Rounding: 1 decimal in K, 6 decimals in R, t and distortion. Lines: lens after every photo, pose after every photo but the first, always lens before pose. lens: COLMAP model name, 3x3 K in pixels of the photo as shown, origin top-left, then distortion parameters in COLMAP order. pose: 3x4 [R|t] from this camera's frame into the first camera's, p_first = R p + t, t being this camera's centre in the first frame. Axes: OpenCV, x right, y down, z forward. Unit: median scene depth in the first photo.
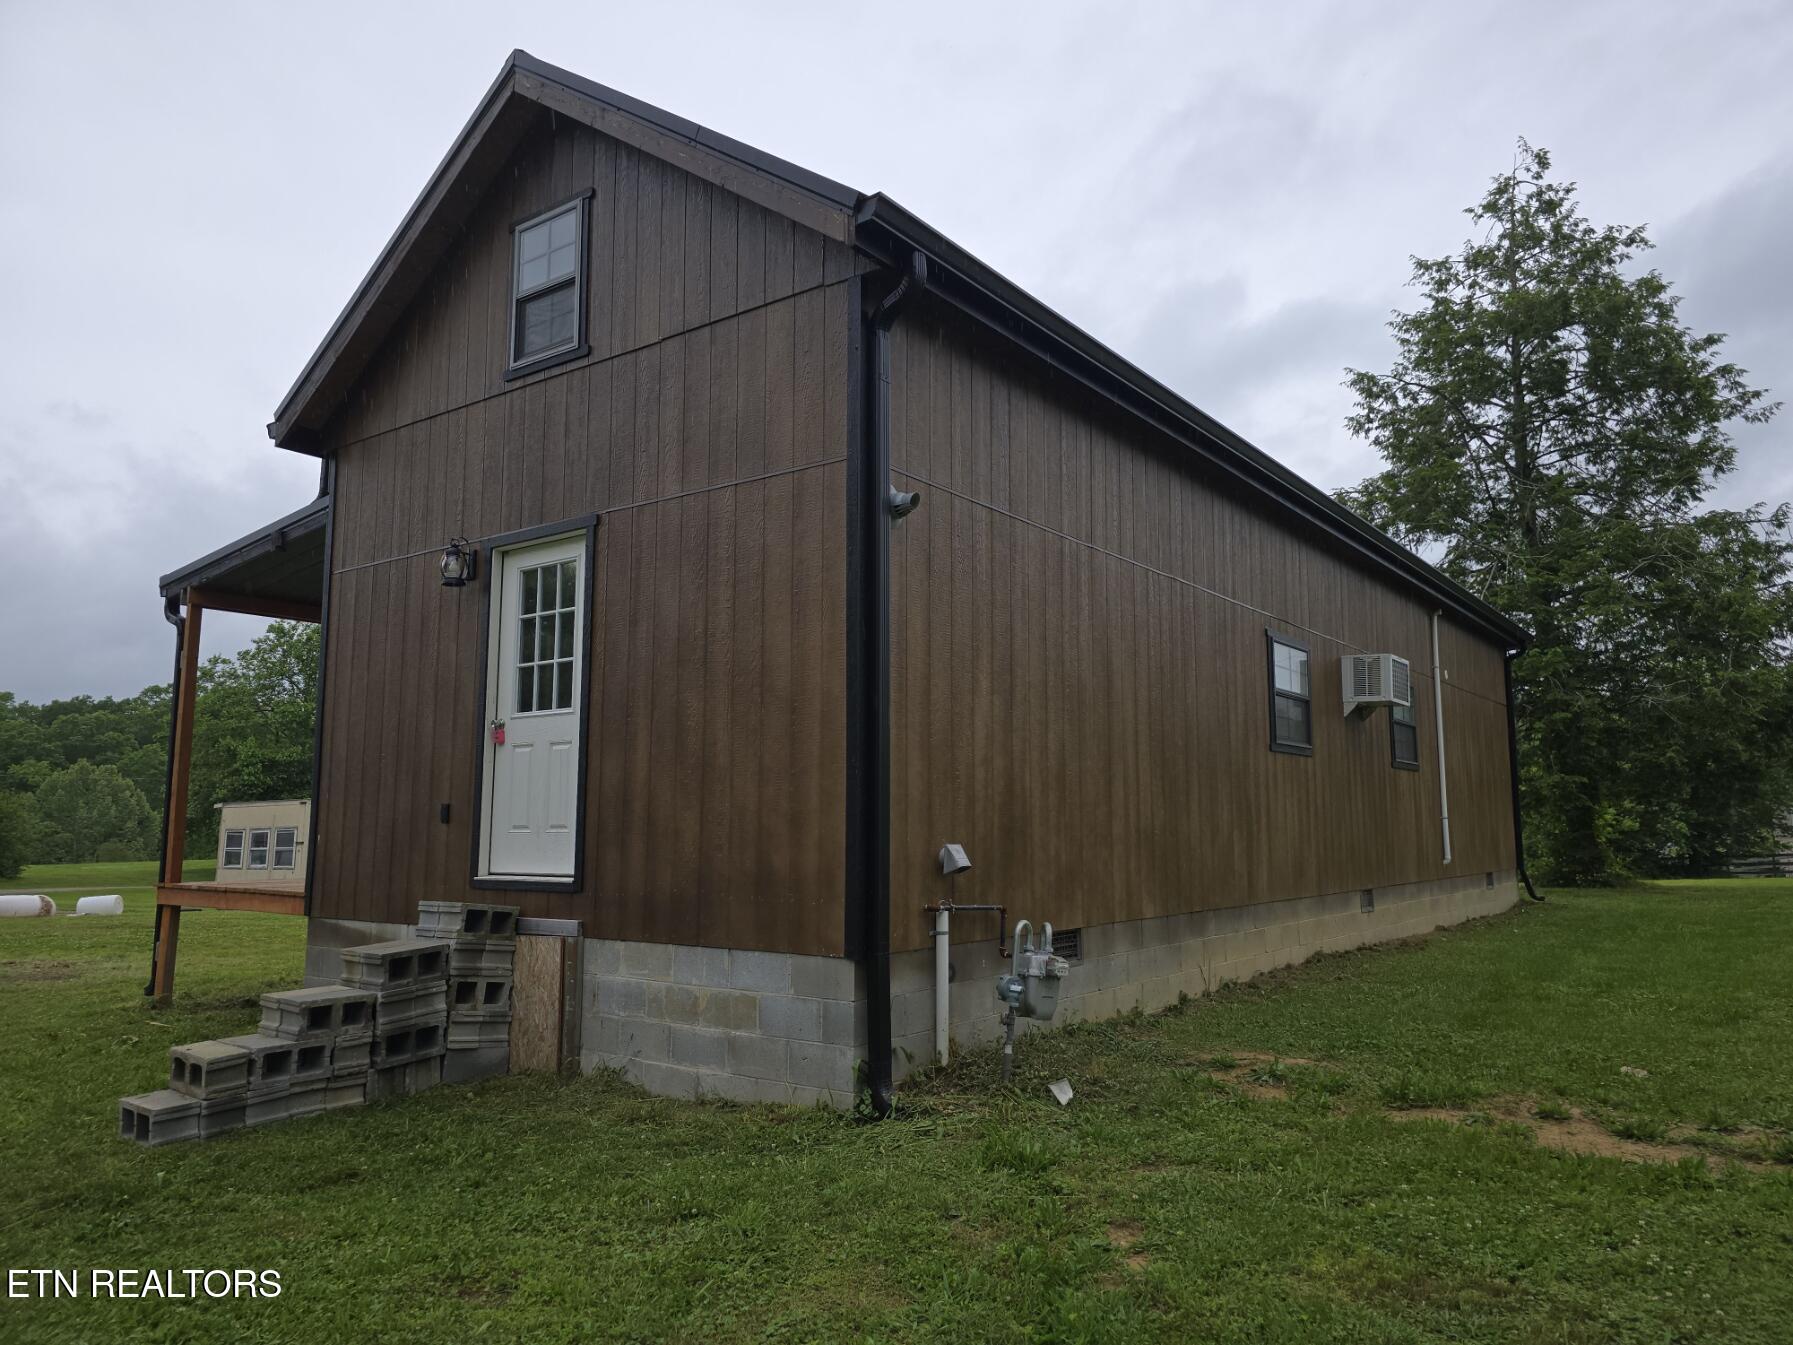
lens RADIAL K [[1223.2, 0, 907.9], [0, 1223.2, 676.3], [0, 0, 1]] dist [-0.004163, -0.009953]
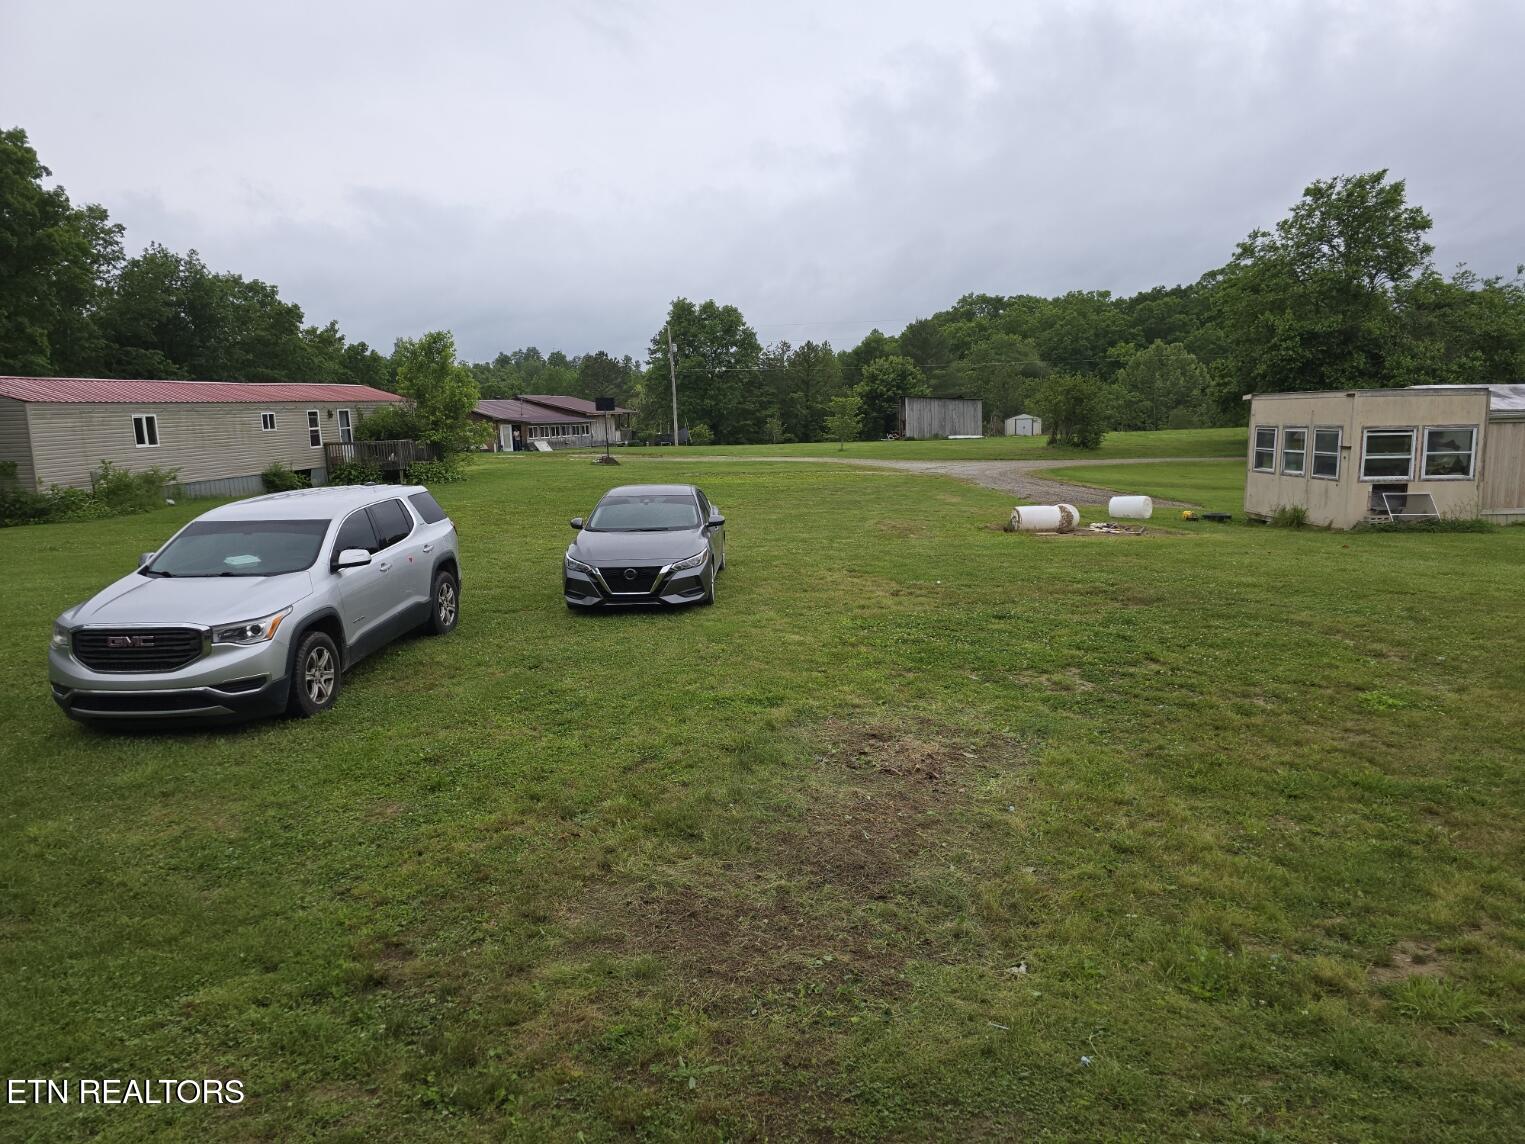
lens RADIAL K [[1040.3, 0, 774.3], [0, 1040.3, 574.1], [0, 0, 1]] dist [-0.004163, -0.009953]
pose [[0.580867, 0.114110, -0.805960, -0.071609], [0.131680, 0.963911, 0.231376, 0.006497], [0.803277, -0.240528, 0.544879, 0.140203]]
